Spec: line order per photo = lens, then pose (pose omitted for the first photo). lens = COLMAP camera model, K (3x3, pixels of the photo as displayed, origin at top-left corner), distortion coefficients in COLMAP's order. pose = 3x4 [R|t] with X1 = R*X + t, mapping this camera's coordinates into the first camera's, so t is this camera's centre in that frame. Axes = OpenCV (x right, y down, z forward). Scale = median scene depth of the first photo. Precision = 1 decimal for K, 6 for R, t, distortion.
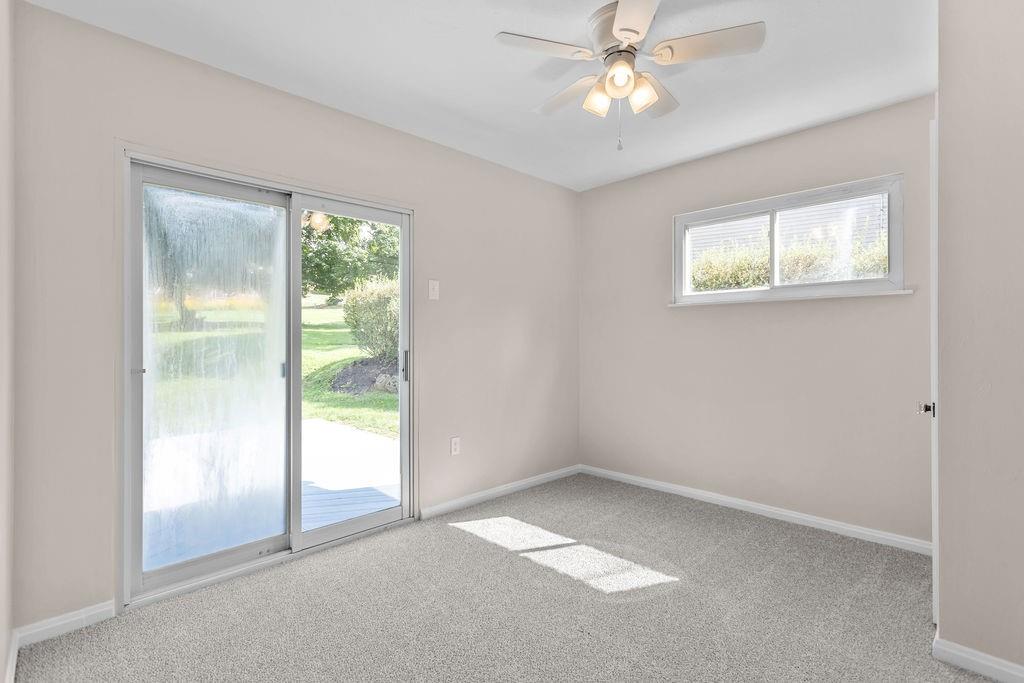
lens RADIAL K [[482.5, 0, 516.1], [0, 482.5, 337.8], [0, 0, 1]] dist [0.000061, -0.000942]
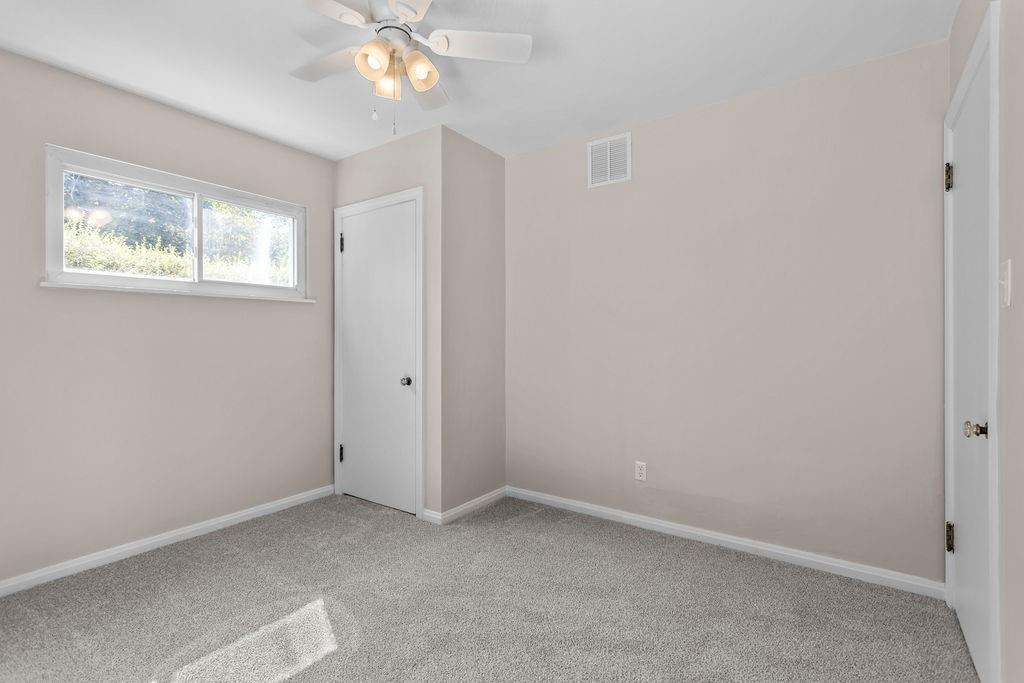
lens RADIAL K [[482.5, 0, 516.1], [0, 482.5, 337.8], [0, 0, 1]] dist [0.000061, -0.000942]
pose [[-0.178288, -0.008750, 0.983939, -0.540444], [-0.001074, 0.999962, 0.008698, -0.008786], [-0.983978, 0.000494, -0.178291, 0.666730]]
